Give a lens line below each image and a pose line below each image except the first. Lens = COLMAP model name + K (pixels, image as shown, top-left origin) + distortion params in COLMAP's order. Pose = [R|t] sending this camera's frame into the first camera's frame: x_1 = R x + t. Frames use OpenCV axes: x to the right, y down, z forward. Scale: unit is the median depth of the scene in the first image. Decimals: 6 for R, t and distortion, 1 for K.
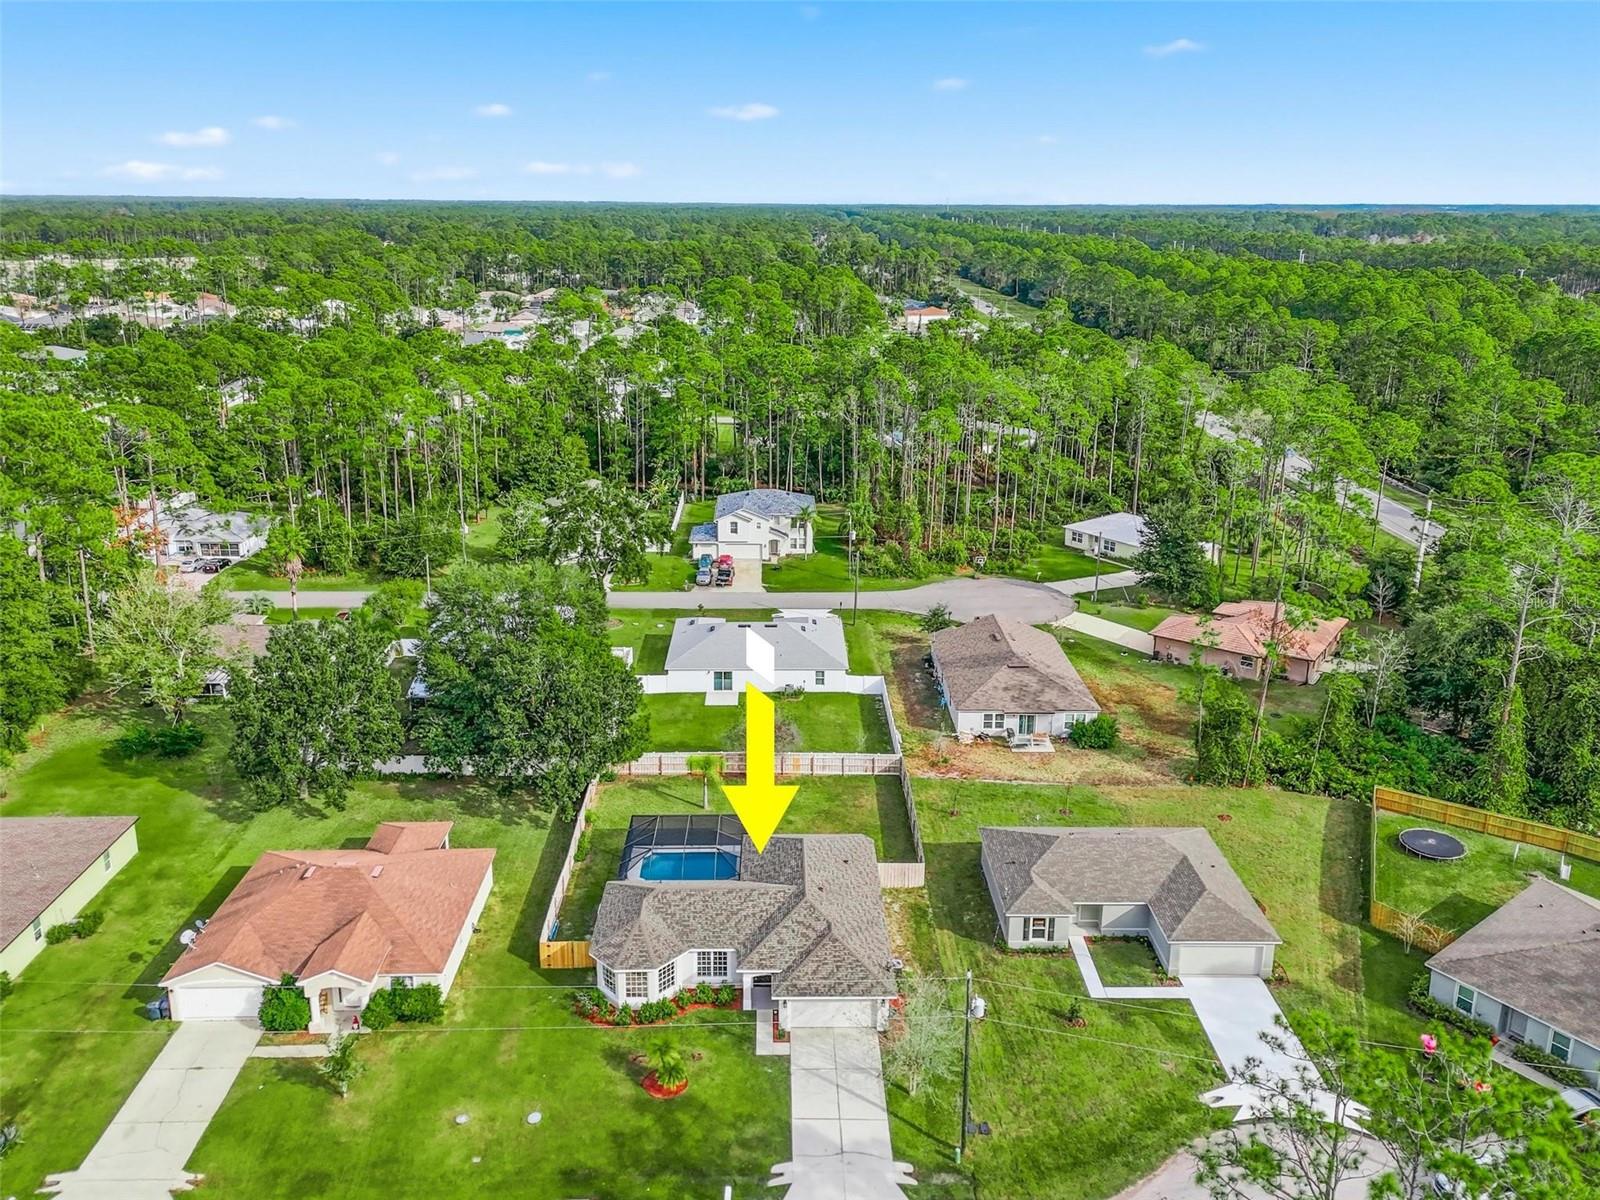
lens RADIAL K [[1197.5, 0, 798.7], [0, 1197.5, 545.7], [0, 0, 1]] dist [0.148263, -0.273814]
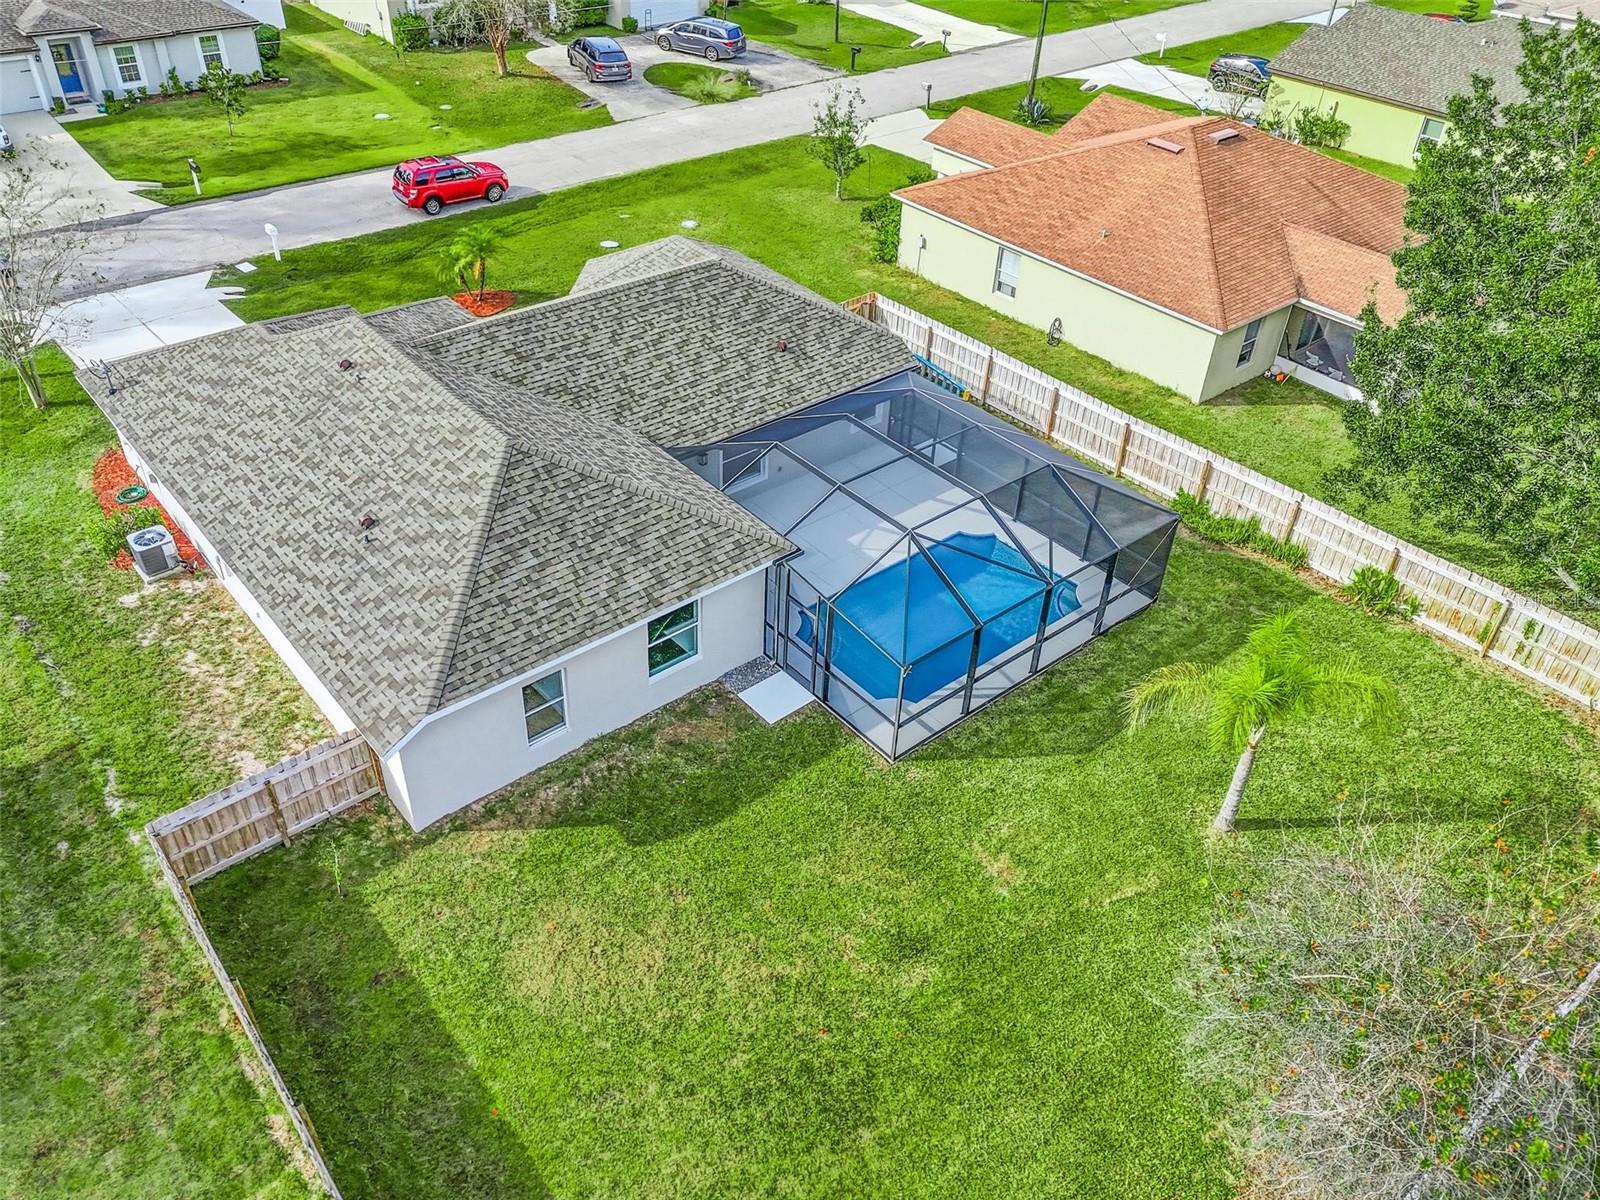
lens RADIAL K [[1220.3, 0, 783.6], [0, 1220.3, 578.5], [0, 0, 1]] dist [0.062525, -0.056755]
pose [[-0.777223, 0.349240, -0.523408, 0.126470], [-0.214388, 0.635077, 0.742102, 0.025493], [0.591575, 0.688991, -0.418724, 1.234616]]
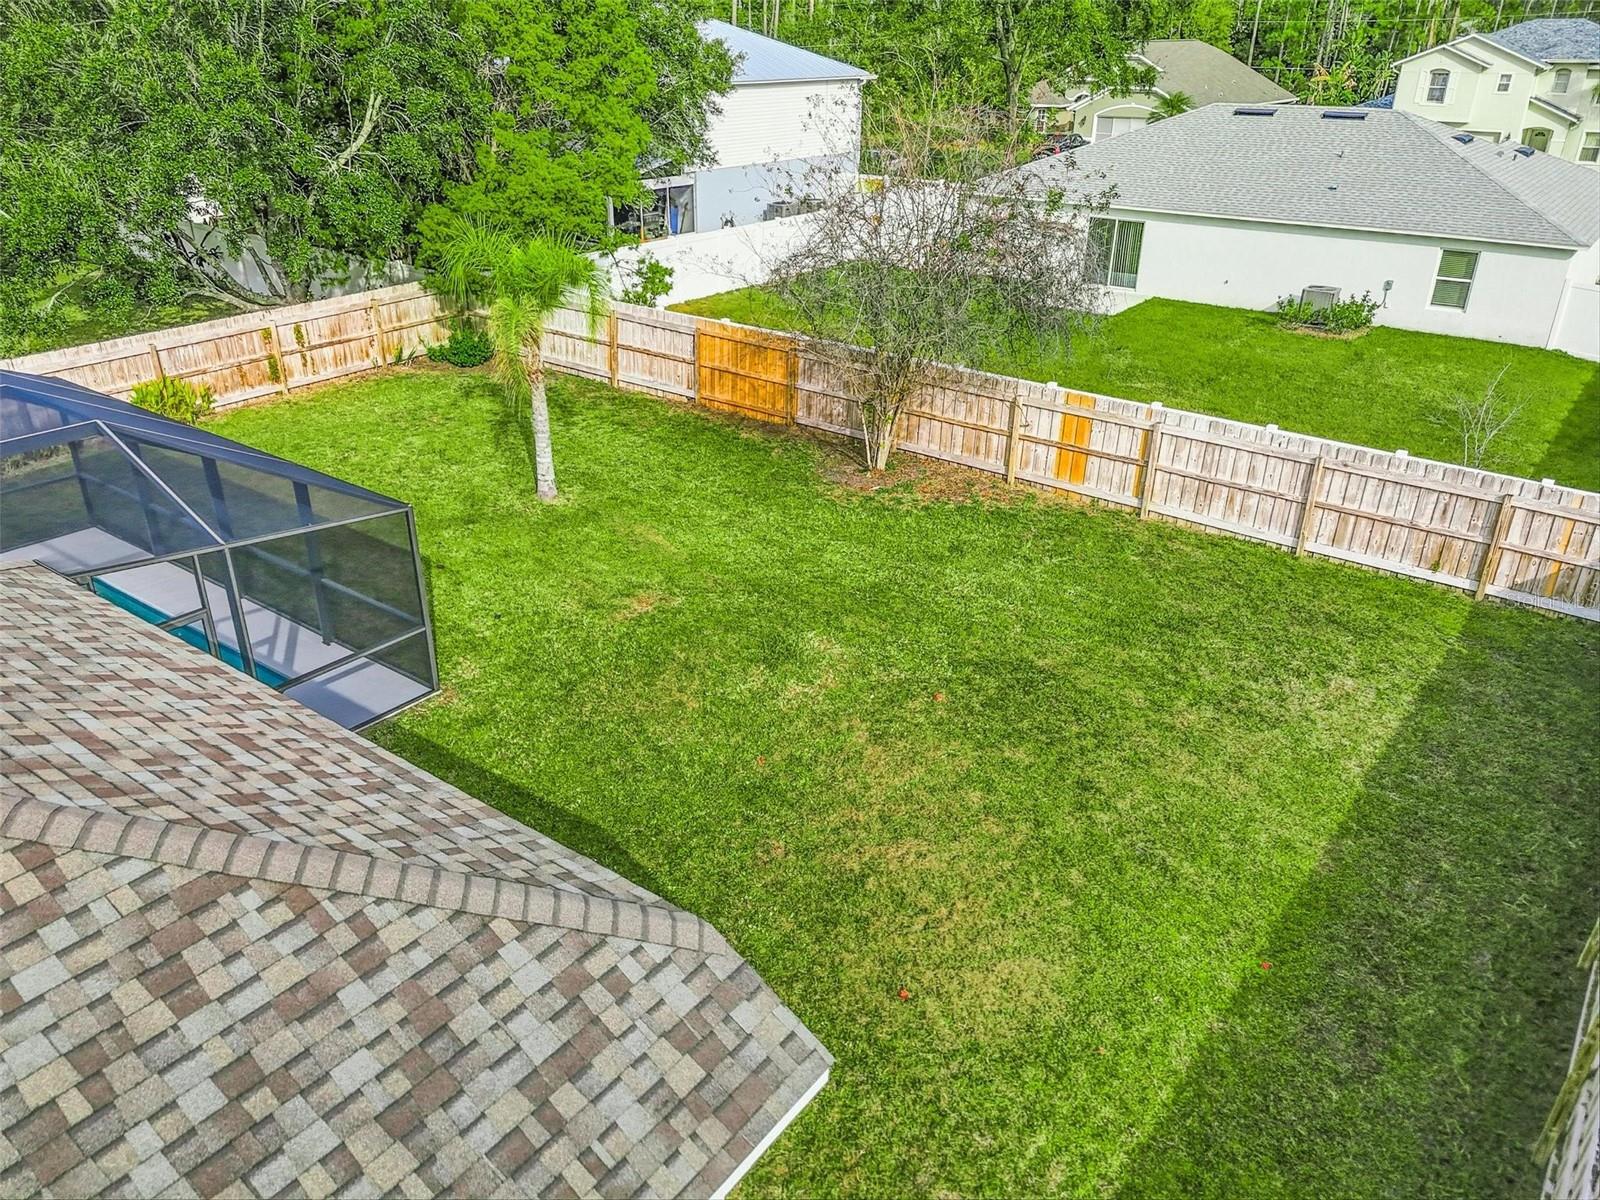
lens RADIAL K [[1175.3, 0, 799.7], [0, 1175.3, 580.2], [0, 0, 1]] dist [0.112032, -0.127745]
pose [[0.789608, 0.261223, -0.555231, 0.103610], [-0.175859, 0.963239, 0.203087, 0.218902], [0.587871, -0.062717, 0.806520, 1.031349]]
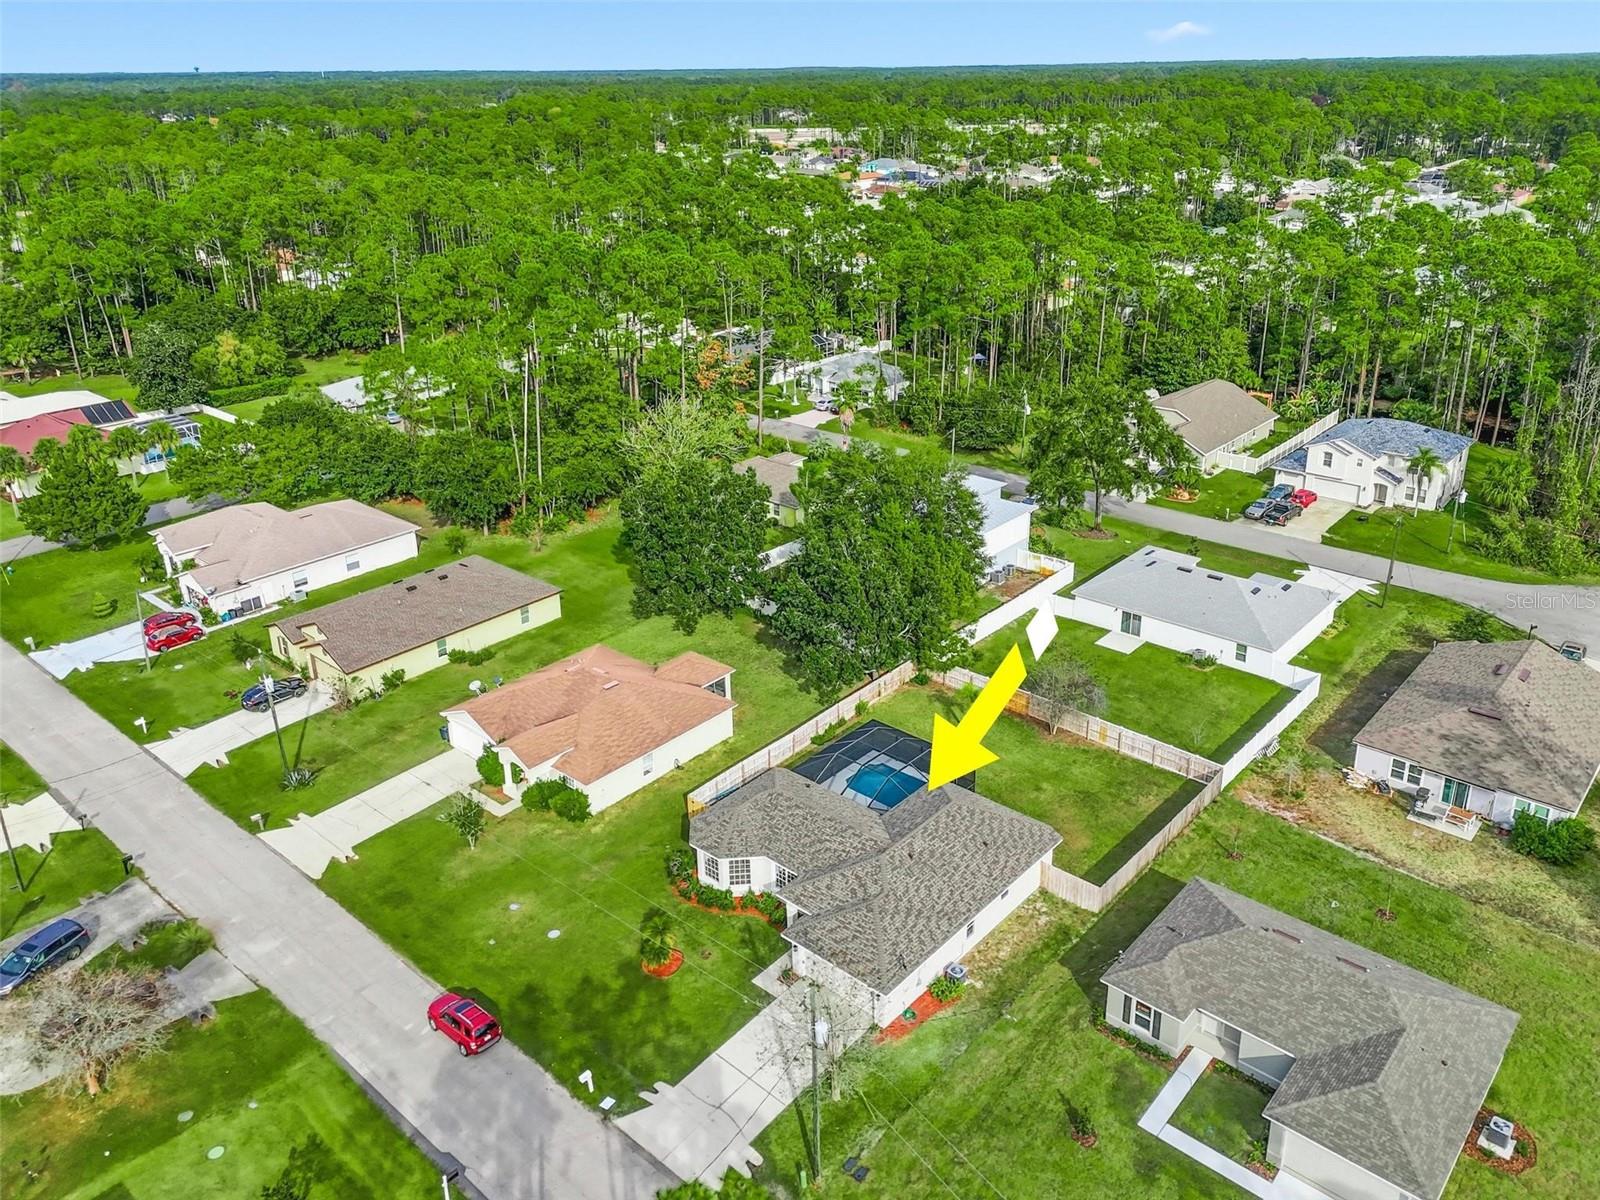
lens RADIAL K [[1219.7, 0, 808.2], [0, 1219.7, 509.8], [0, 0, 1]] dist [0.080717, -0.098611]
pose [[0.737203, 0.212774, -0.641295, 0.474315], [-0.165937, 0.977068, 0.133426, -0.071473], [0.654979, 0.008052, 0.755604, 0.257017]]
